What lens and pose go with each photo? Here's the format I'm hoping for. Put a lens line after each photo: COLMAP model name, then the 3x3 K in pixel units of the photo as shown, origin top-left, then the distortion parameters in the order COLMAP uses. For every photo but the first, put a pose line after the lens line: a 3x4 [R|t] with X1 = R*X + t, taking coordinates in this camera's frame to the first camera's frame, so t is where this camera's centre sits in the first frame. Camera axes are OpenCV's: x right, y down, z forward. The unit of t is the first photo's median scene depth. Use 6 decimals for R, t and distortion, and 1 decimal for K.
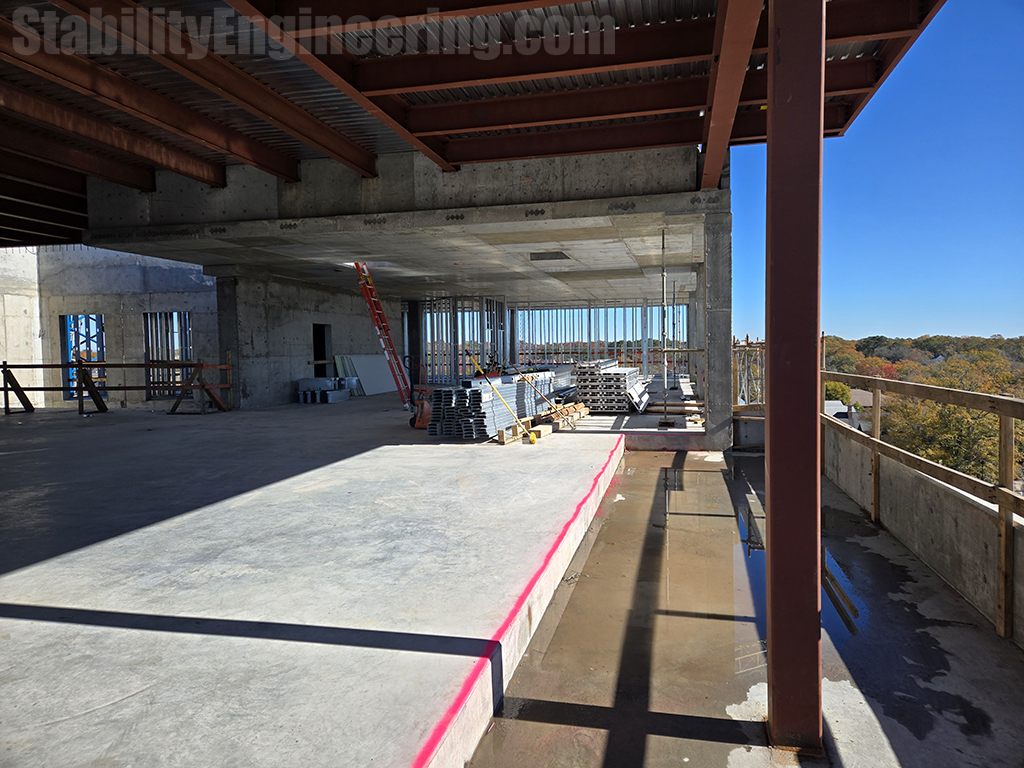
lens RADIAL K [[683.4, 0, 515.5], [0, 683.4, 380.8], [0, 0, 1]] dist [0.034481, 0.001485]
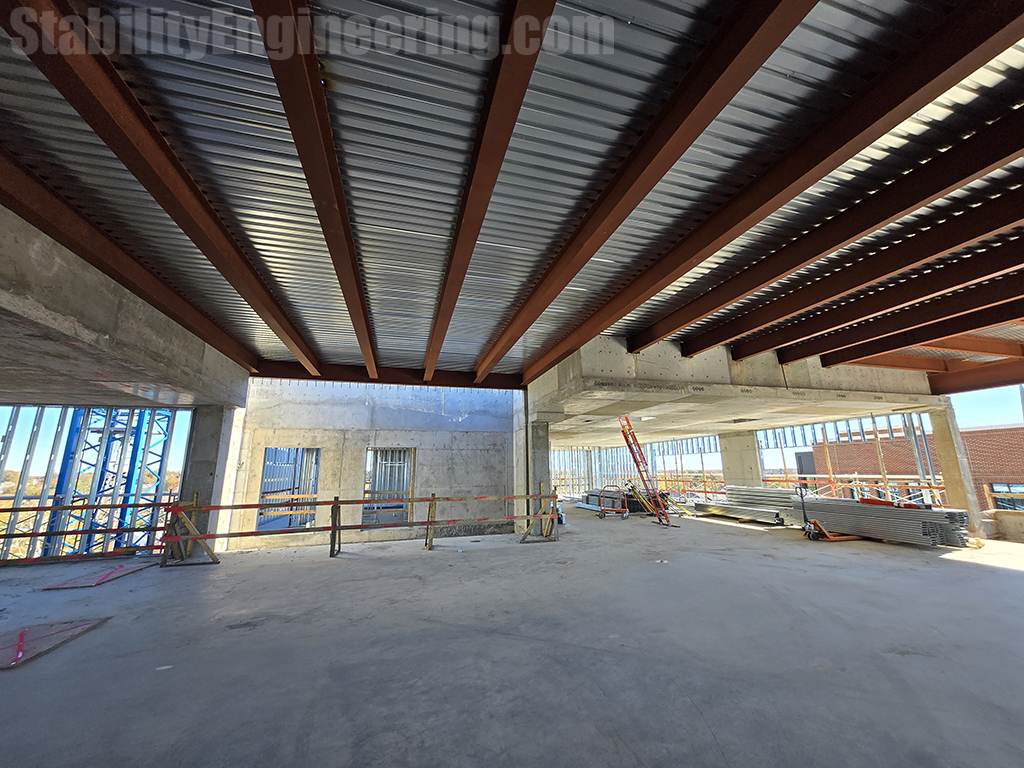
lens RADIAL K [[409.2, 0, 515.3], [0, 409.2, 383.2], [0, 0, 1]] dist [0.000230, -0.000124]
pose [[0.876362, 0.103859, 0.470323, -0.652776], [0.023595, 0.966046, -0.257292, -0.023437], [-0.481075, 0.236578, 0.844155, 0.306620]]
